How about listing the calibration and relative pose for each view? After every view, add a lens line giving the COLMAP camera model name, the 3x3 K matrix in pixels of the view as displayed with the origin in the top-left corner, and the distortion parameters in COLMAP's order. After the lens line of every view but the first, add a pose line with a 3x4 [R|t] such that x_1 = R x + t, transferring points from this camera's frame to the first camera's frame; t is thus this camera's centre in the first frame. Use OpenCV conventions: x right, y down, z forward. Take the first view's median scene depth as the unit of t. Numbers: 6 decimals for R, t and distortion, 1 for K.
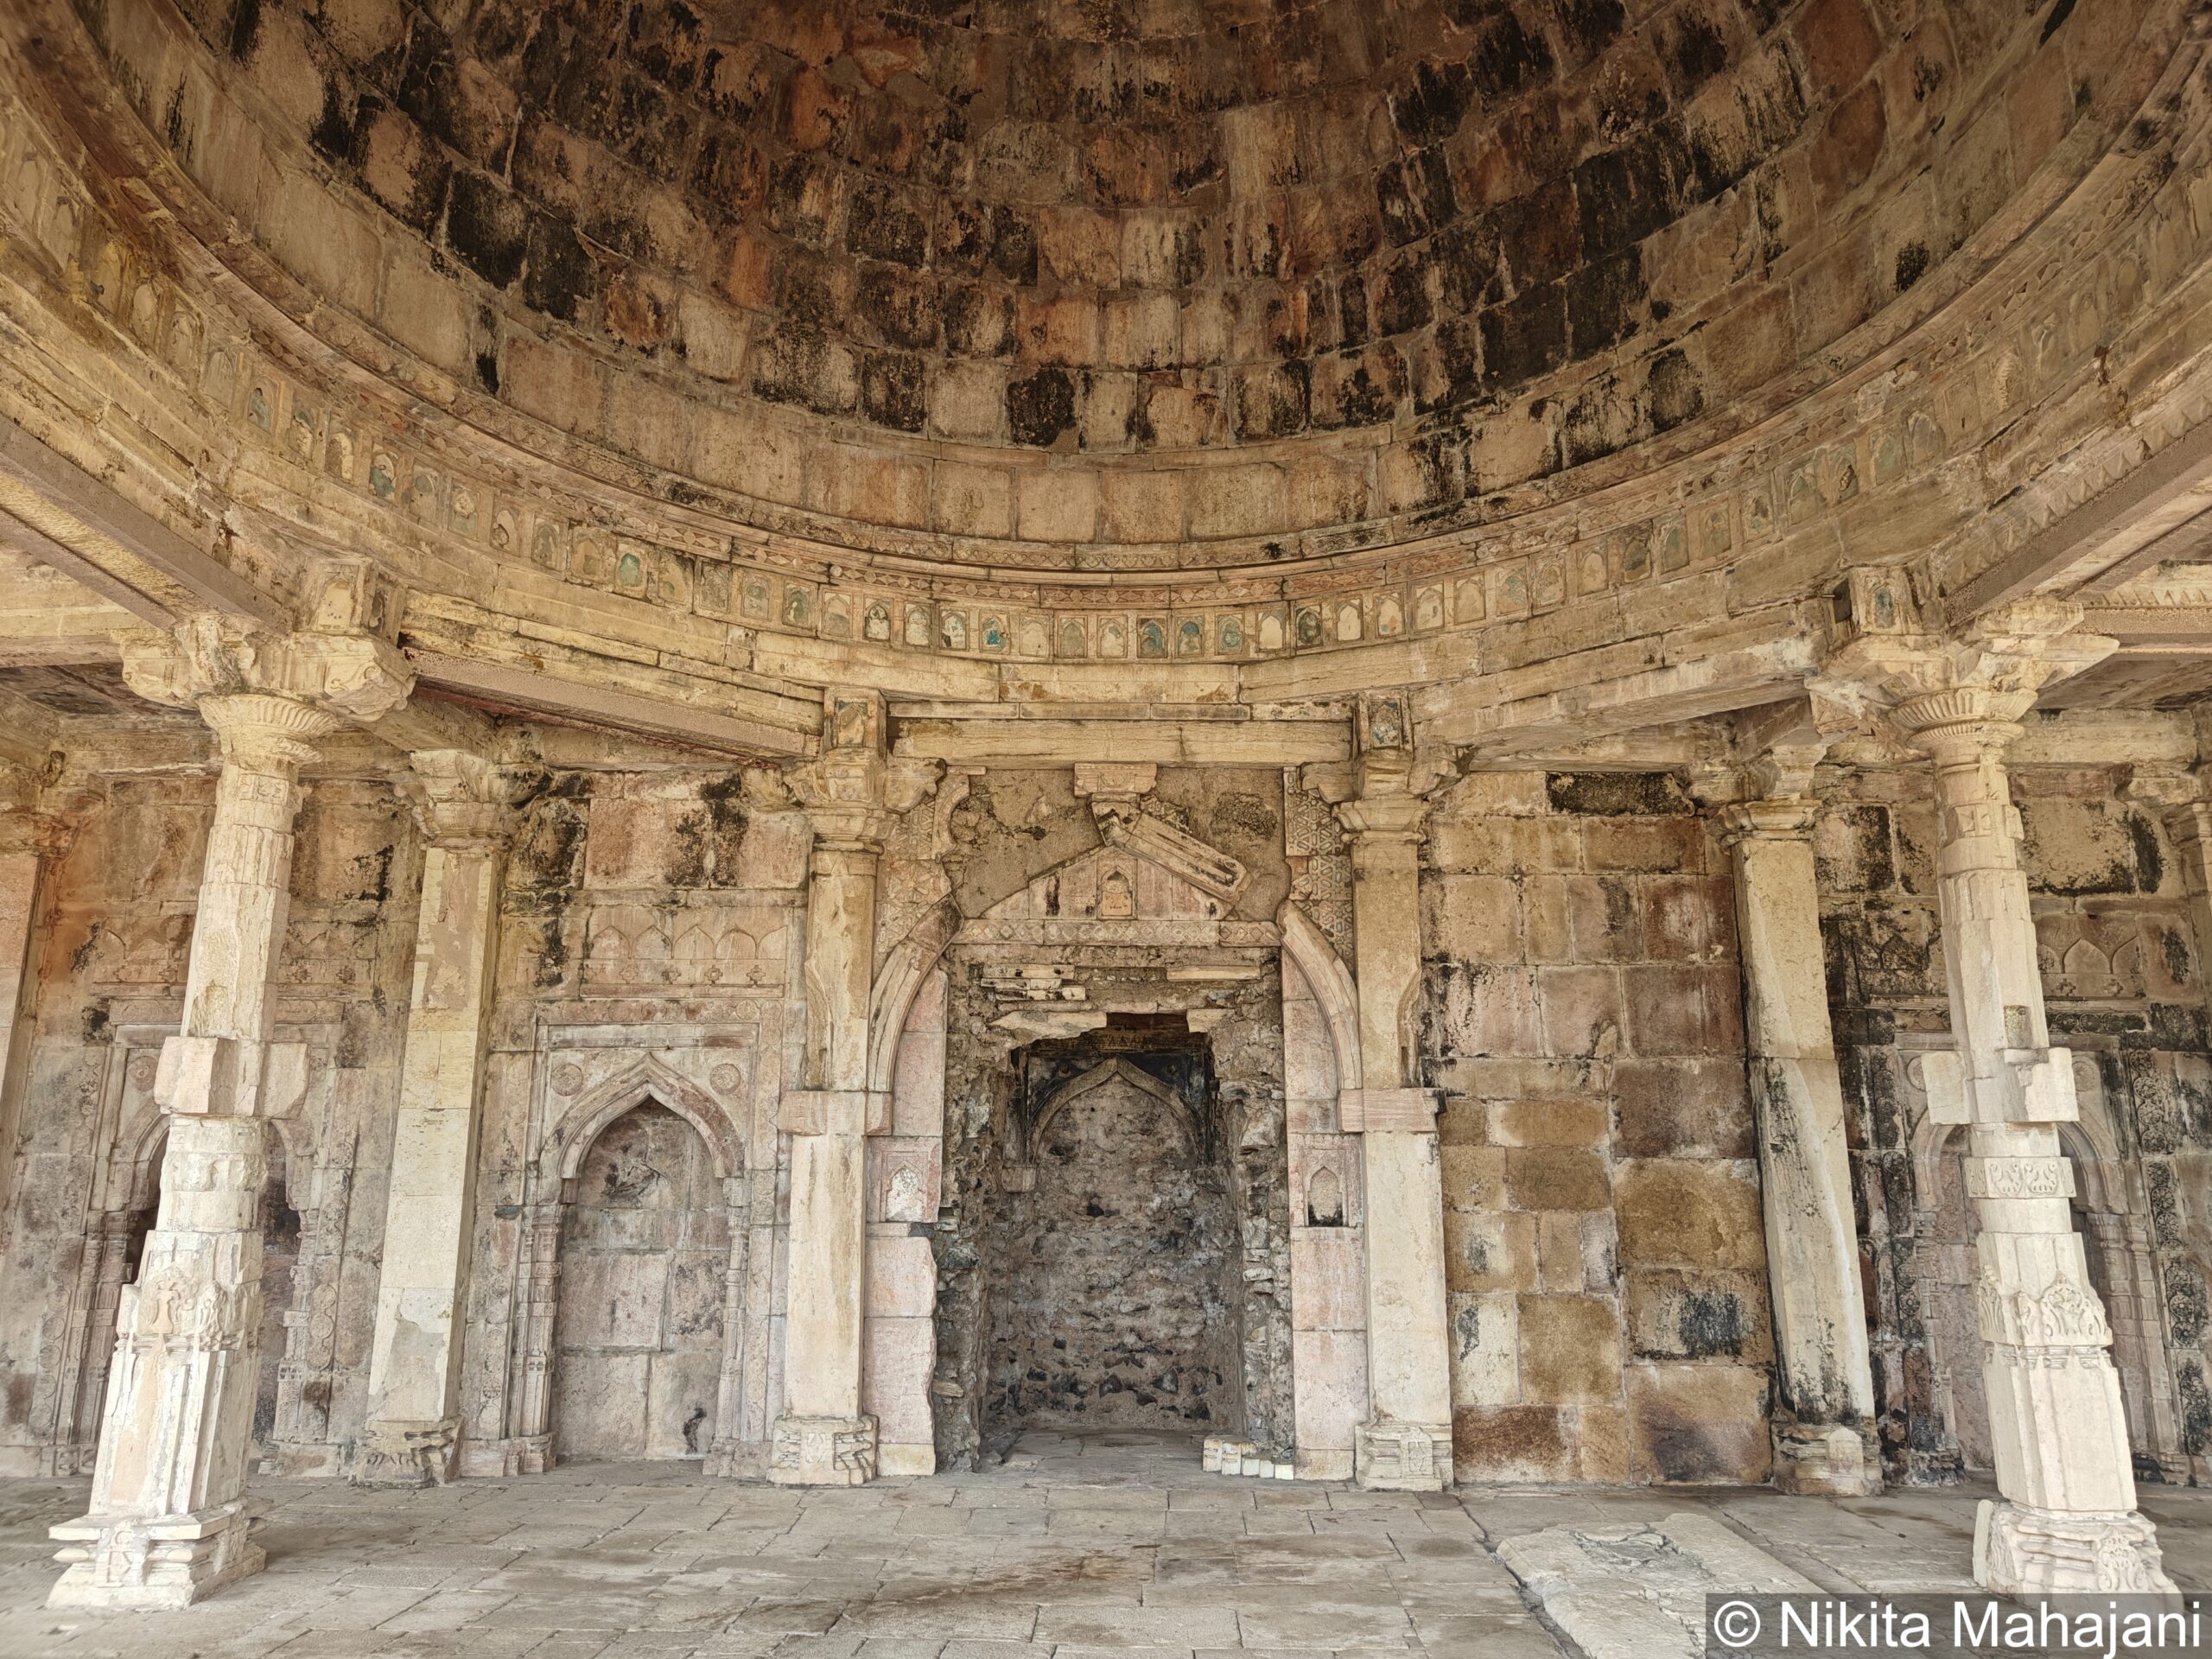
lens RADIAL K [[1556.5, 0, 1111.6], [0, 1556.5, 820.6], [0, 0, 1]] dist [0.027231, -0.030805]
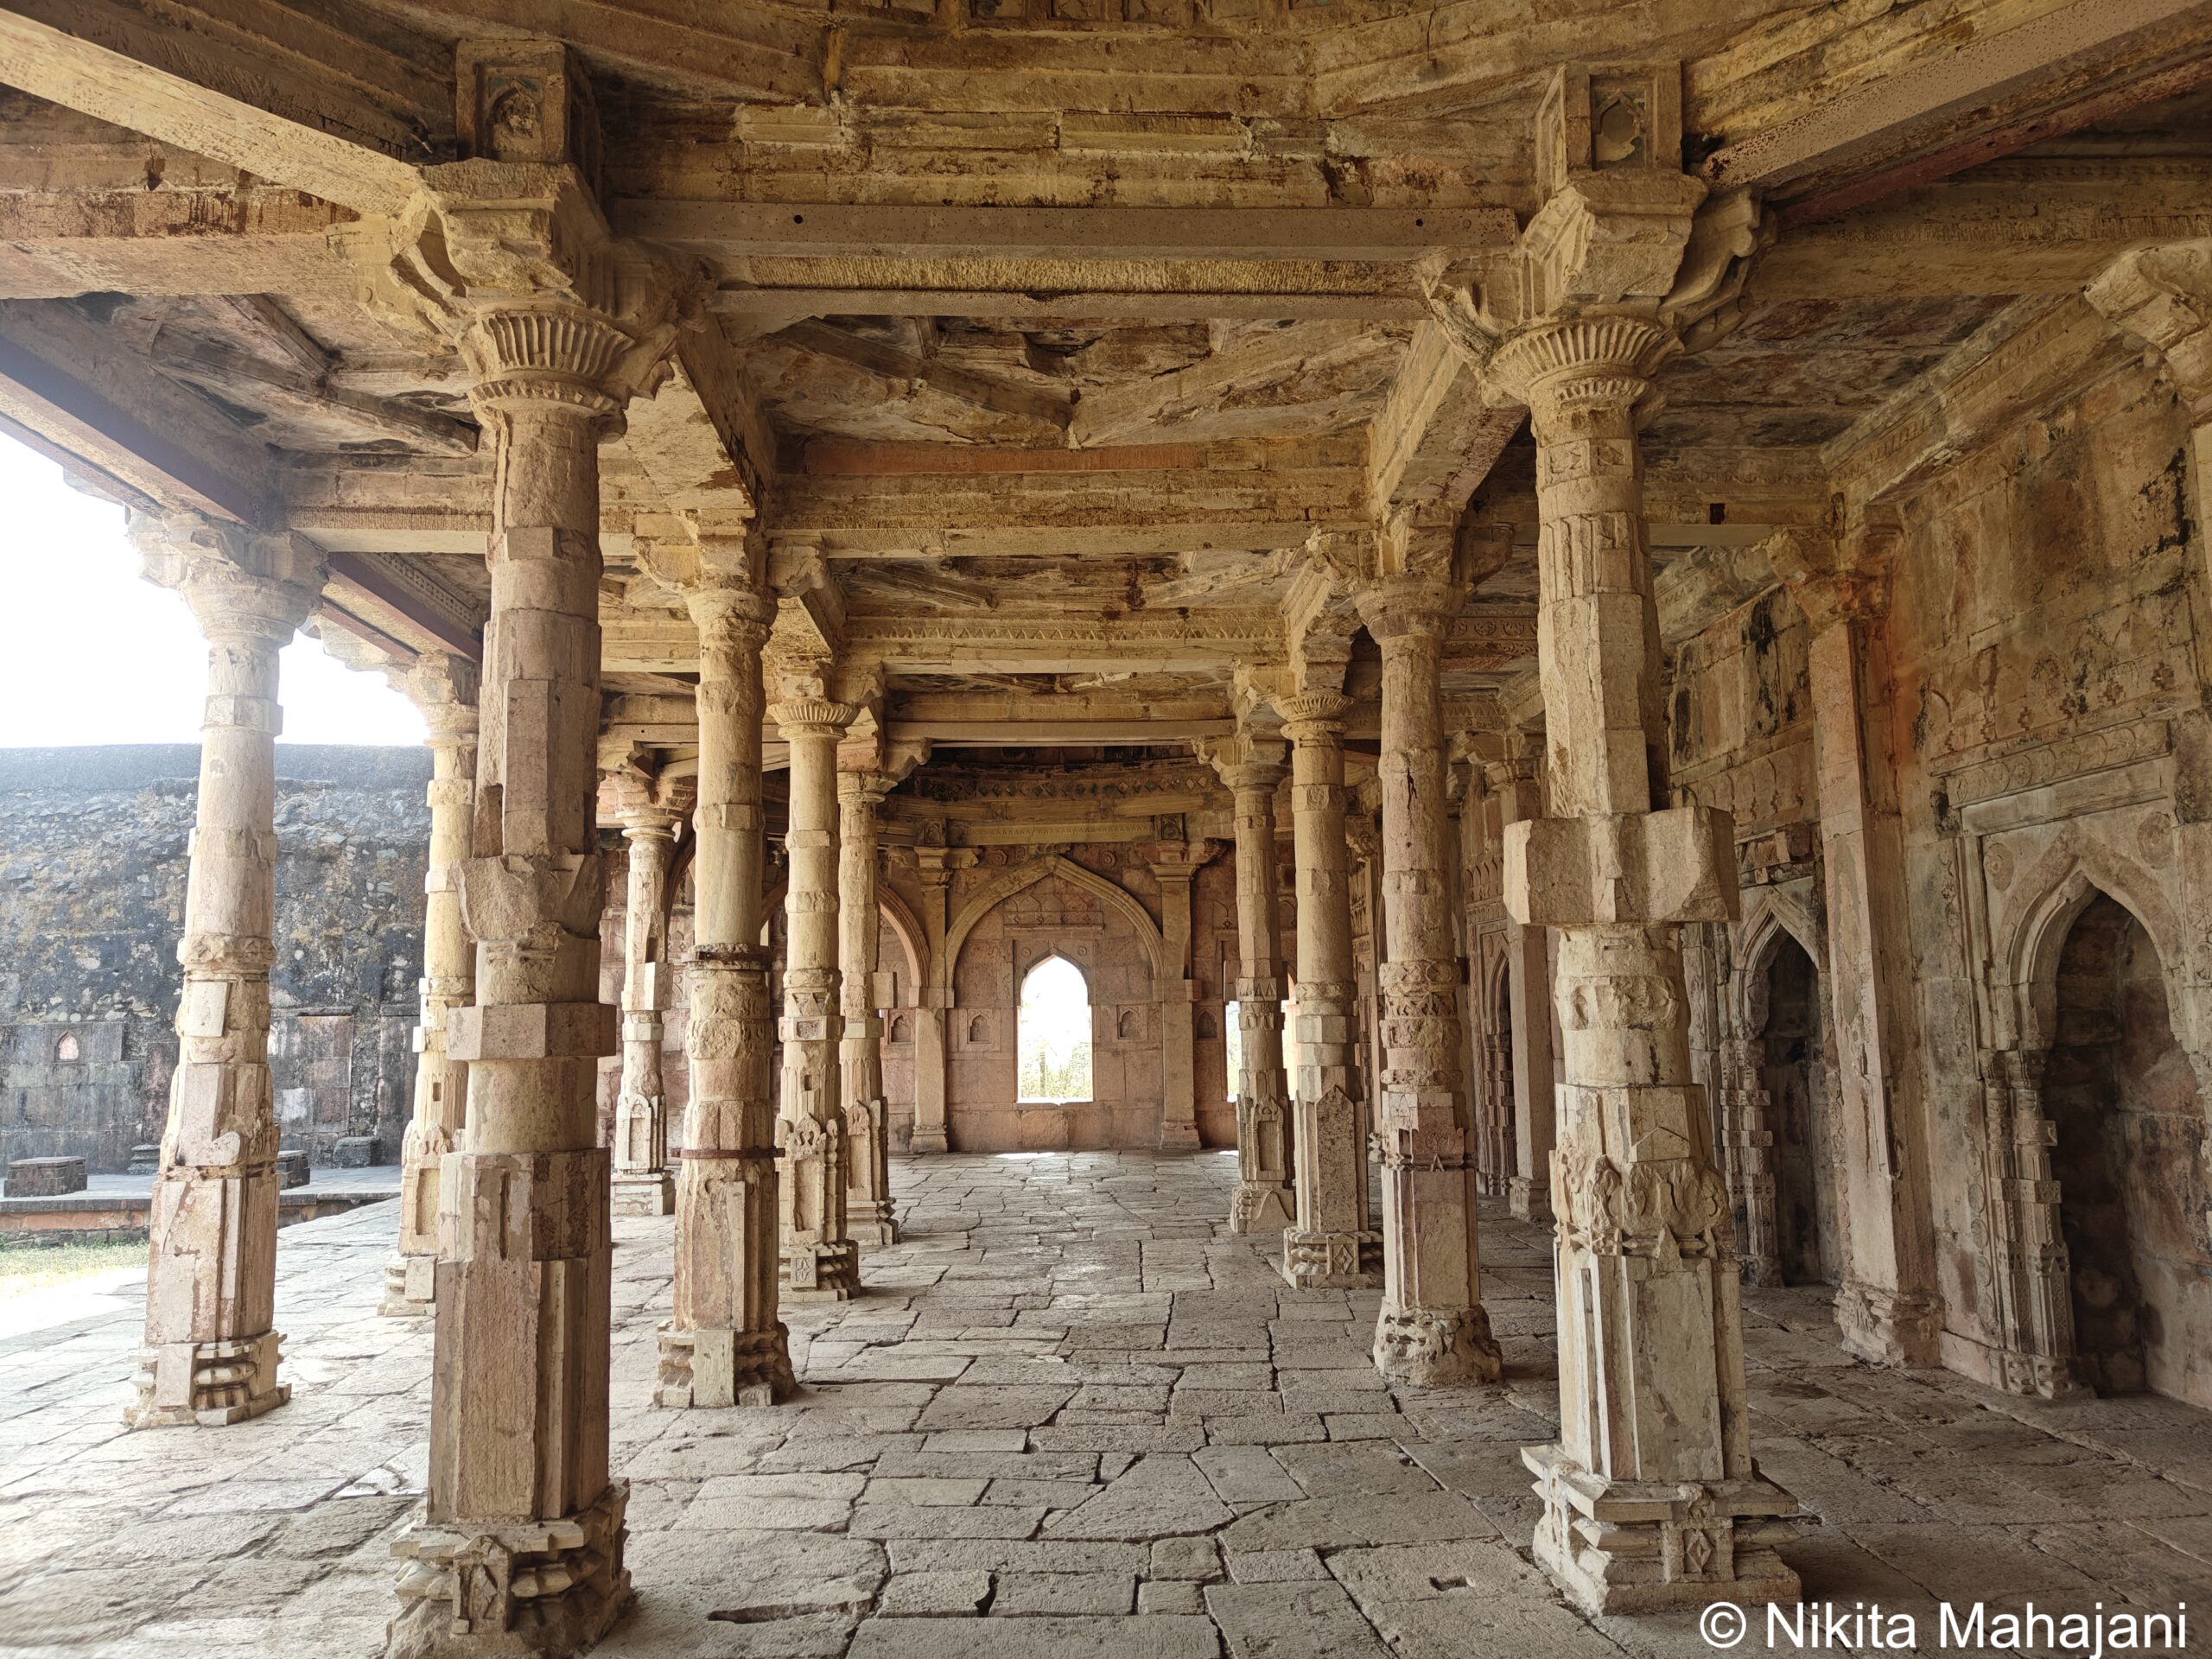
lens RADIAL K [[1556.5, 0, 1113.0], [0, 1556.5, 832.5], [0, 0, 1]] dist [0.027231, -0.030805]
pose [[0.053218, -0.127845, -0.990365, 0.088595], [0.242348, 0.963774, -0.111389, 0.127819], [0.968729, -0.234085, 0.082273, 0.543707]]
